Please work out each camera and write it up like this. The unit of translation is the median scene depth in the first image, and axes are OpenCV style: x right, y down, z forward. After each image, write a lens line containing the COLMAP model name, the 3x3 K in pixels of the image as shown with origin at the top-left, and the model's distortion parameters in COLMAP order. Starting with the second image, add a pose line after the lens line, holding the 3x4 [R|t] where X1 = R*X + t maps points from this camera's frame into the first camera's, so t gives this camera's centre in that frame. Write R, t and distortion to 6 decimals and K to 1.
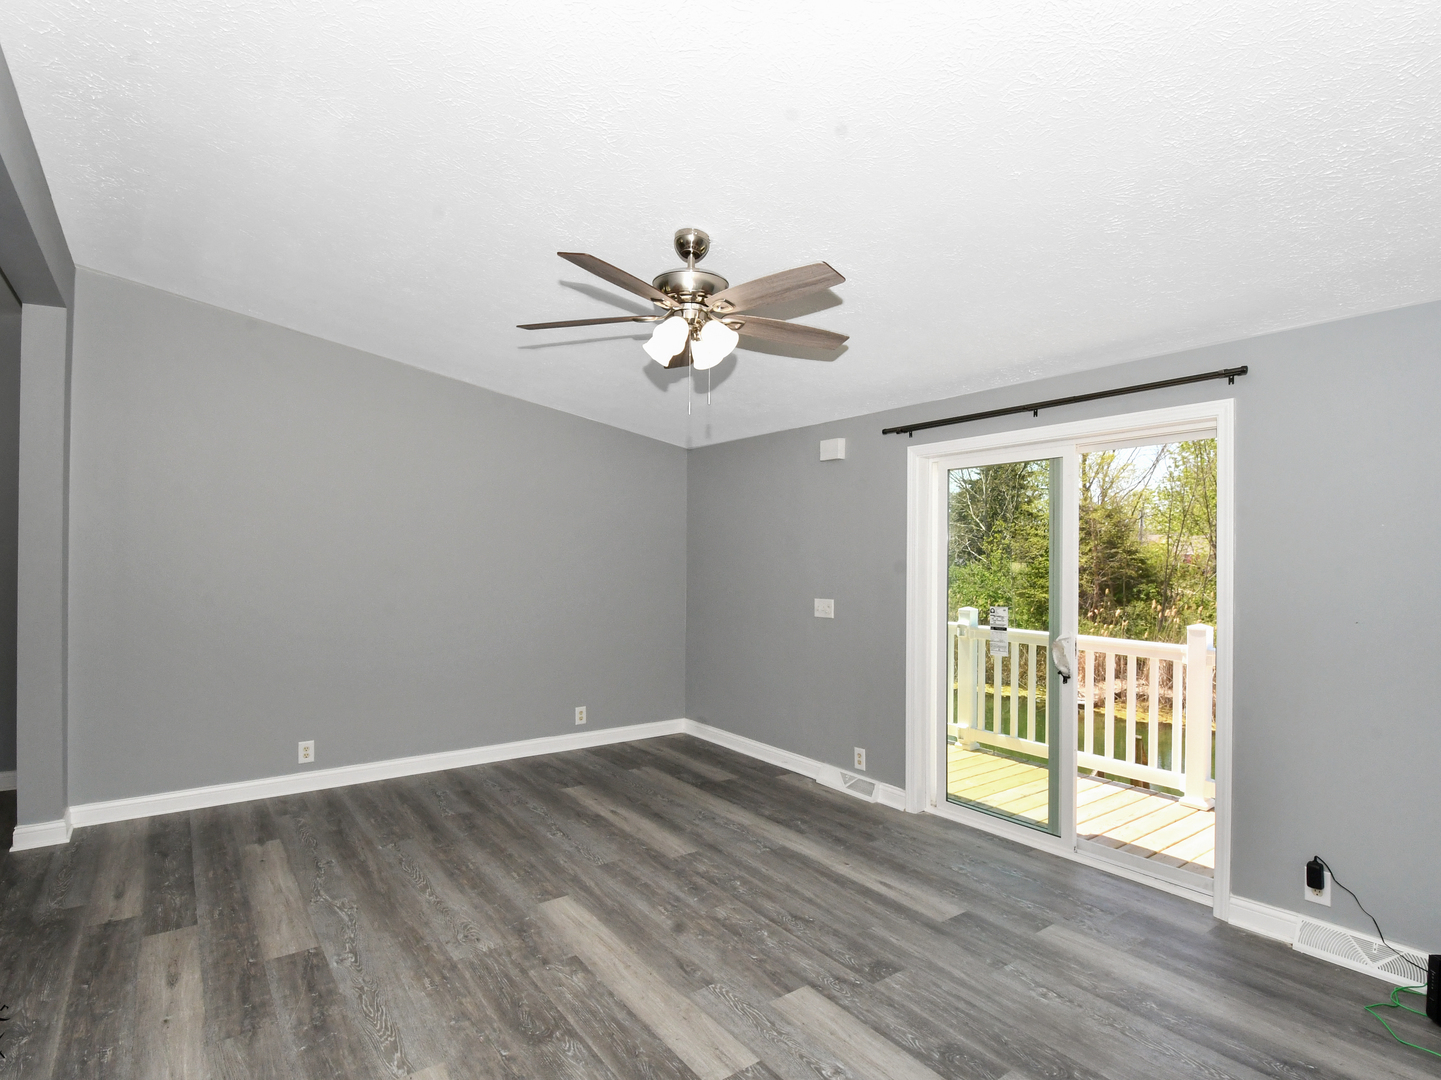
lens RADIAL K [[761.5, 0, 720.5], [0, 761.5, 540.0], [0, 0, 1]] dist [-0.001909, -0.001401]
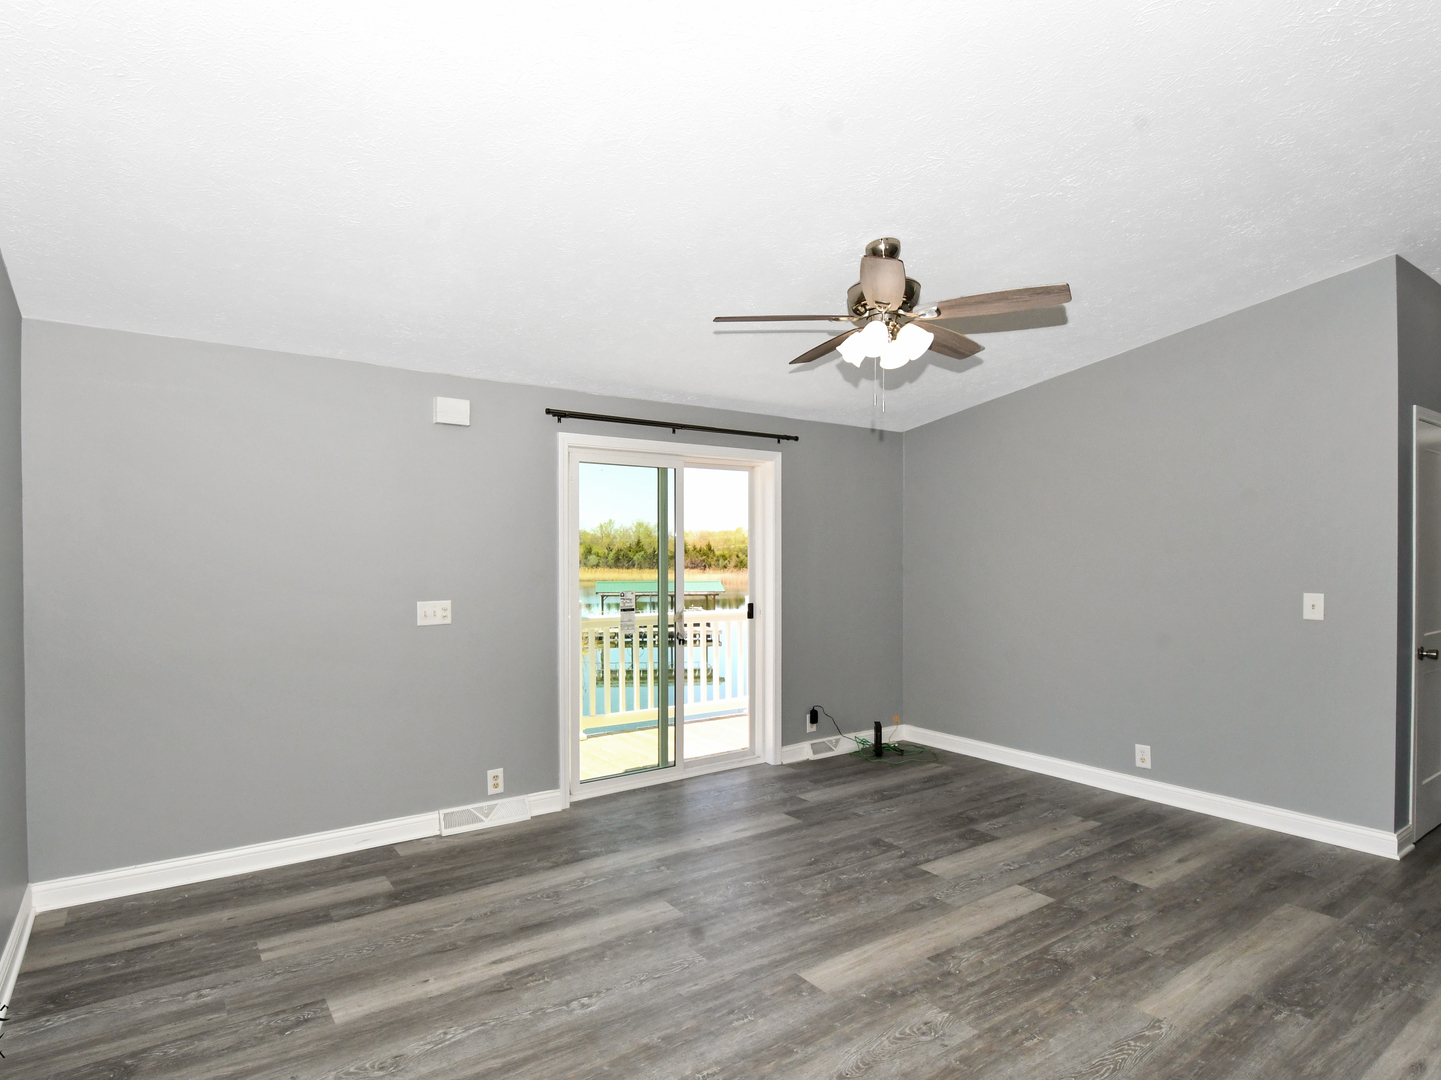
lens RADIAL K [[779.3, 0, 719.0], [0, 779.3, 550.7], [0, 0, 1]] dist [0.016045, -0.020463]
pose [[0.003683, -0.001482, 0.999992, -0.938285], [-0.021456, 0.999769, 0.001560, 0.027088], [-0.999763, -0.021462, 0.003651, 1.010138]]
